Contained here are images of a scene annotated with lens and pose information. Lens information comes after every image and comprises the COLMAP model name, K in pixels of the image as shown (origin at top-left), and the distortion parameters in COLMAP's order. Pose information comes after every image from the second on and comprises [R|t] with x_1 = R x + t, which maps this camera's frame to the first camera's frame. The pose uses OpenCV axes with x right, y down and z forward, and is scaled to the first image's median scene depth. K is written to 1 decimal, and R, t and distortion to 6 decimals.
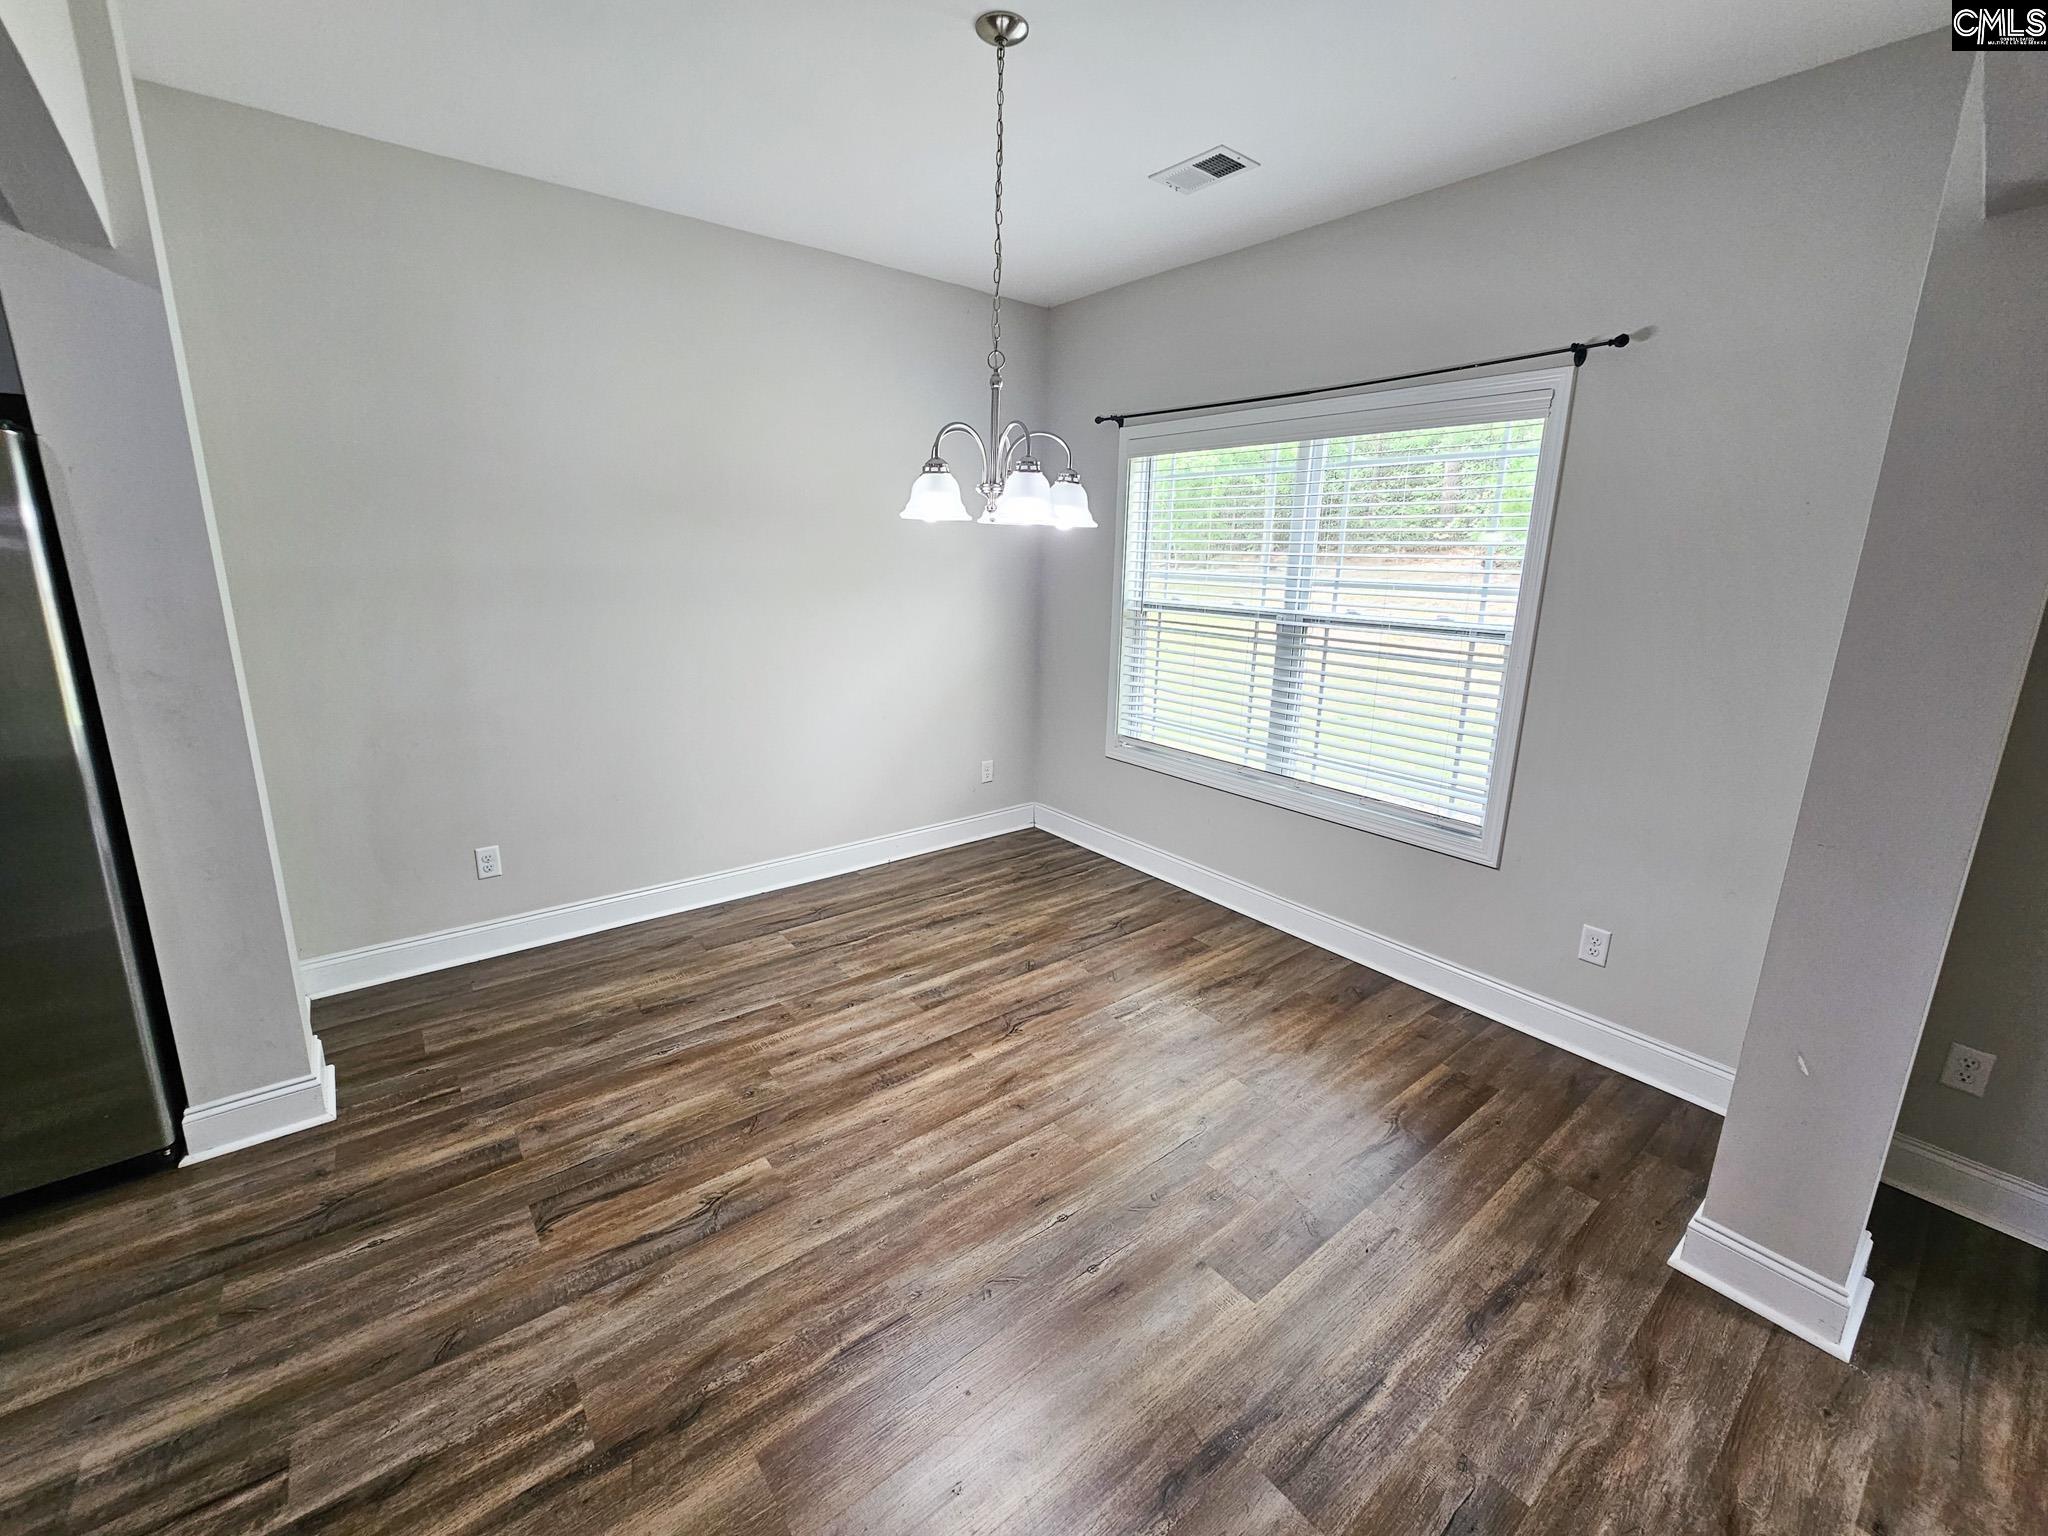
lens RADIAL K [[837.3, 0, 1011.0], [0, 837.3, 760.2], [0, 0, 1]] dist [0.001553, -0.001347]
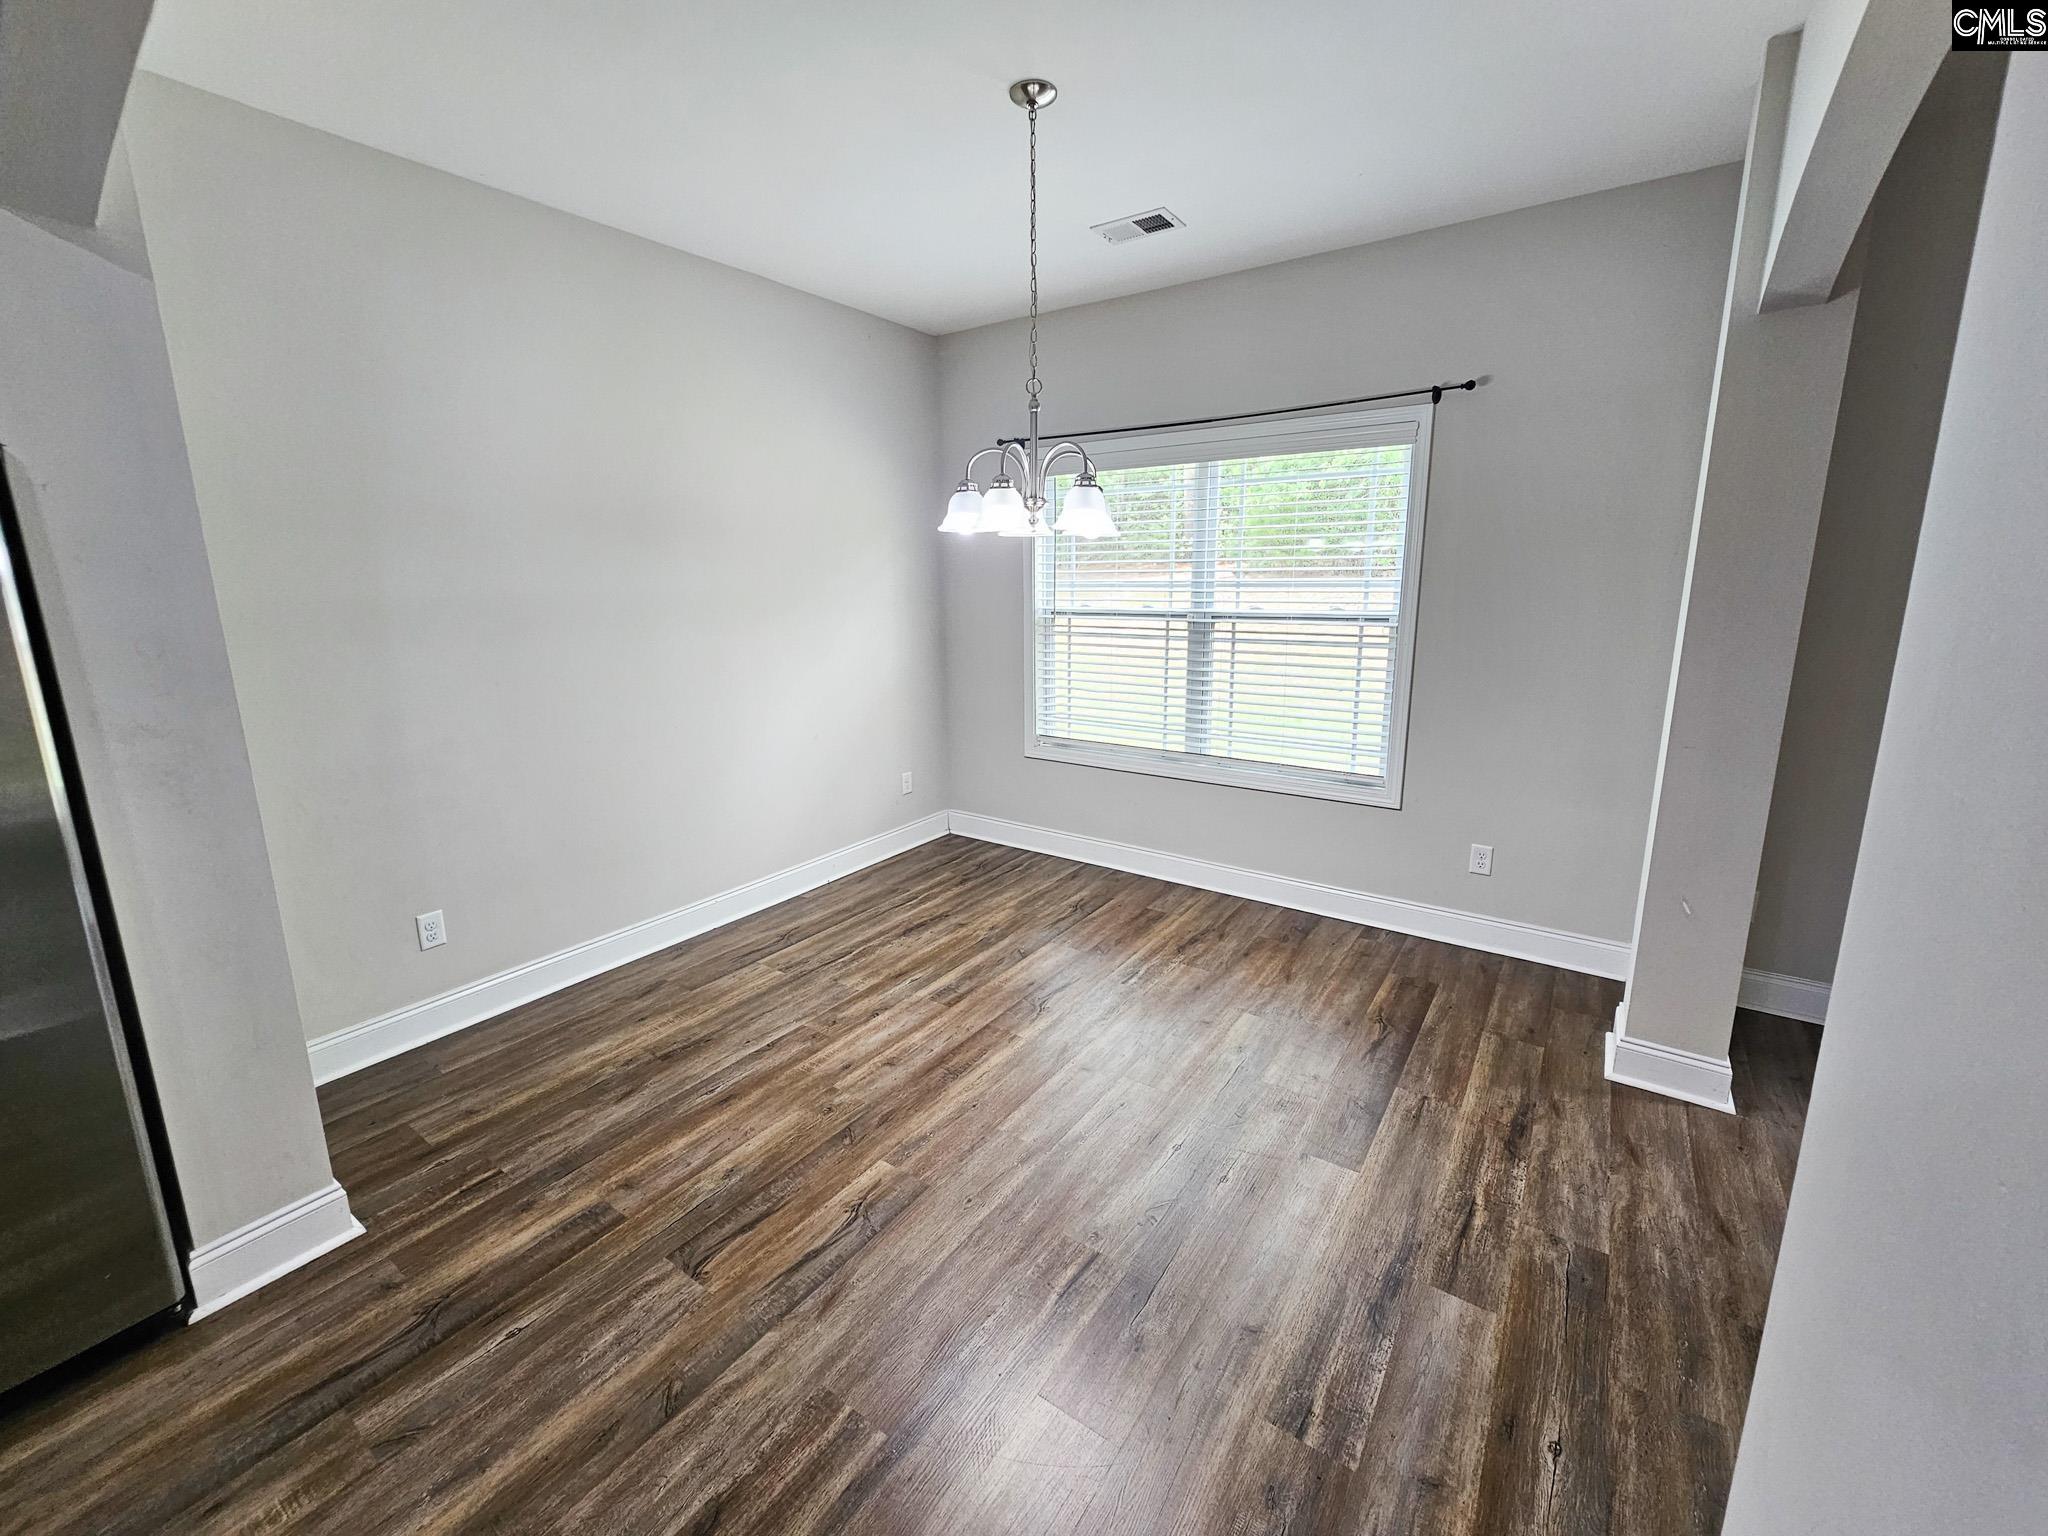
lens RADIAL K [[837.3, 0, 1016.5], [0, 837.3, 760.4], [0, 0, 1]] dist [0.001553, -0.001347]
pose [[0.957977, -0.092760, 0.271431, -0.348927], [0.099274, 0.995006, -0.010336, 0.019251], [-0.269117, 0.036848, 0.962402, -0.033925]]
